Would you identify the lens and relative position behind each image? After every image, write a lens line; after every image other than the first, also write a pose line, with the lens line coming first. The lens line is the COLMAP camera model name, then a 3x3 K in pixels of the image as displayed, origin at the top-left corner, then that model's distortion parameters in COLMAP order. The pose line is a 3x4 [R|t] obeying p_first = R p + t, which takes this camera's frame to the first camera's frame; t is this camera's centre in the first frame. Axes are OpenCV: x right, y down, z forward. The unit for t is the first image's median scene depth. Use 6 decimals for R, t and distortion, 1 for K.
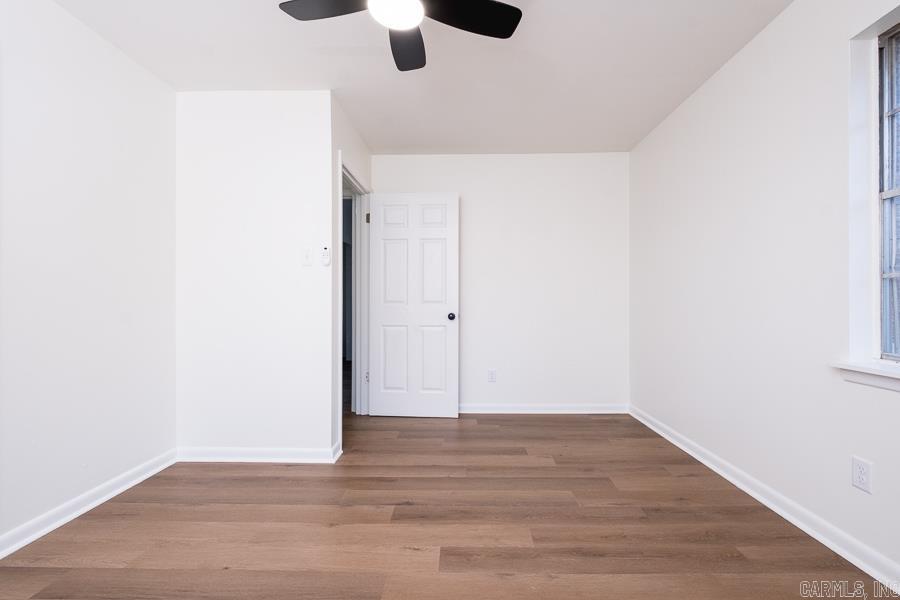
lens RADIAL K [[389.3, 0, 450.0], [0, 389.3, 300.0], [0, 0, 1]] dist [0.011130, -0.005626]
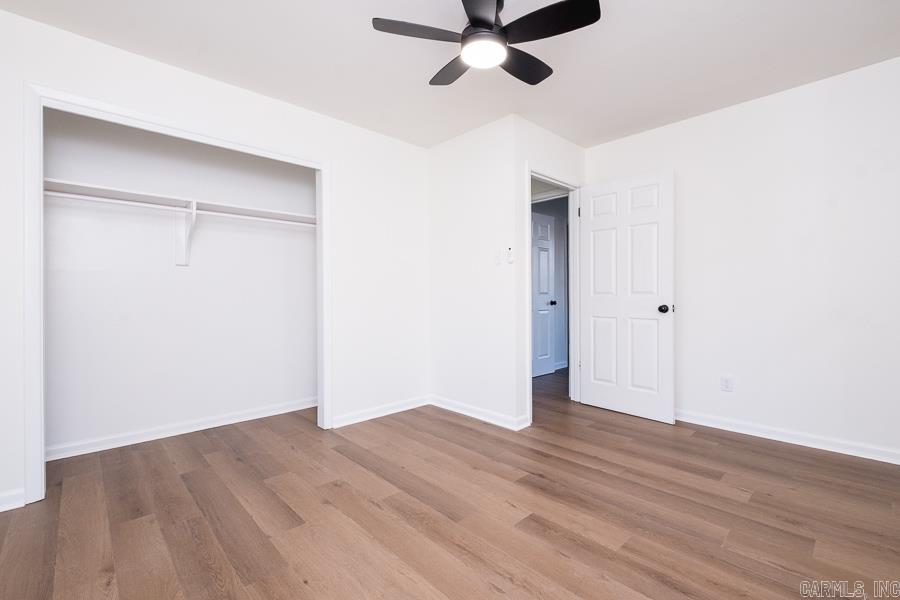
lens RADIAL K [[389.3, 0, 450.0], [0, 389.3, 300.0], [0, 0, 1]] dist [0.011130, -0.005626]
pose [[0.703609, 0.003264, -0.710580, 0.404067], [0.010686, 0.999828, 0.015173, 0.004277], [0.710507, -0.018270, 0.703453, 0.040841]]
